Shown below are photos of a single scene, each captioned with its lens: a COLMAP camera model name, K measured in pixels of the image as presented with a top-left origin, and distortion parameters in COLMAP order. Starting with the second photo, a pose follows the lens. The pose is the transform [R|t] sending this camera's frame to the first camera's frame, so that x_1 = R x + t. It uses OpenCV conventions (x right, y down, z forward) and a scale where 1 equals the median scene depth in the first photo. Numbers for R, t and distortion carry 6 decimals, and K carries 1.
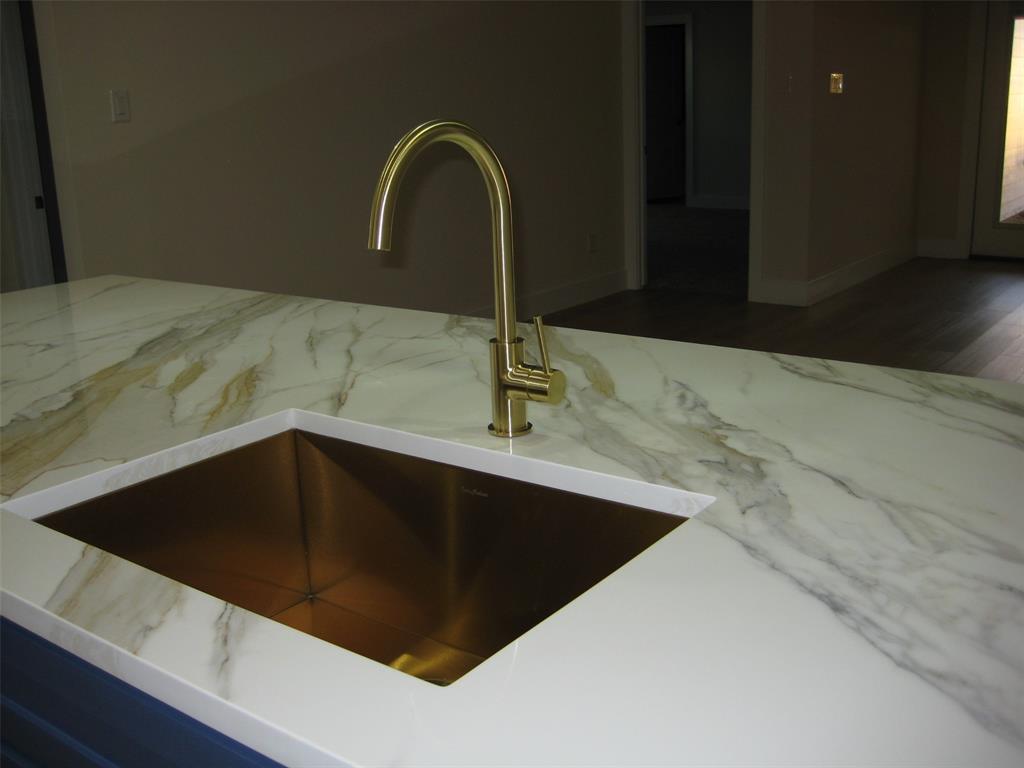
lens RADIAL K [[1060.4, 0, 488.7], [0, 1060.4, 379.9], [0, 0, 1]] dist [-0.156322, 0.190556]
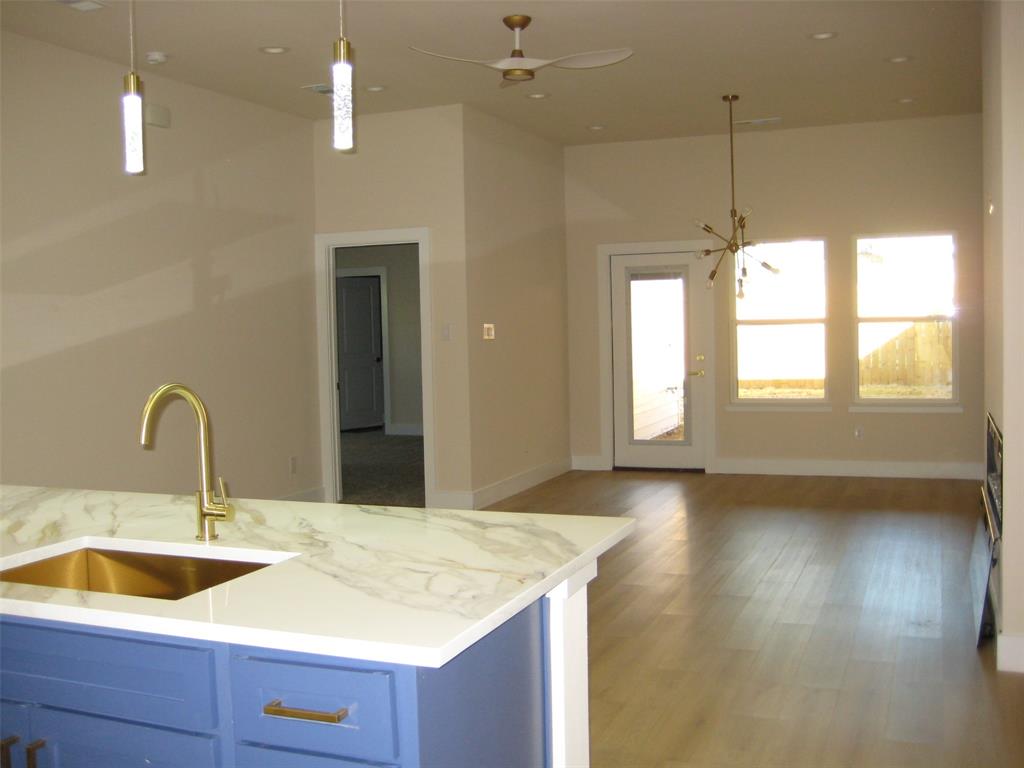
lens RADIAL K [[1060.4, 0, 488.7], [0, 1060.4, 379.9], [0, 0, 1]] dist [-0.156322, 0.190556]
pose [[0.965920, -0.000081, 0.258841, 0.019569], [0.056009, 0.976374, -0.208704, 0.172196], [-0.252709, 0.216089, 0.943103, -0.894108]]
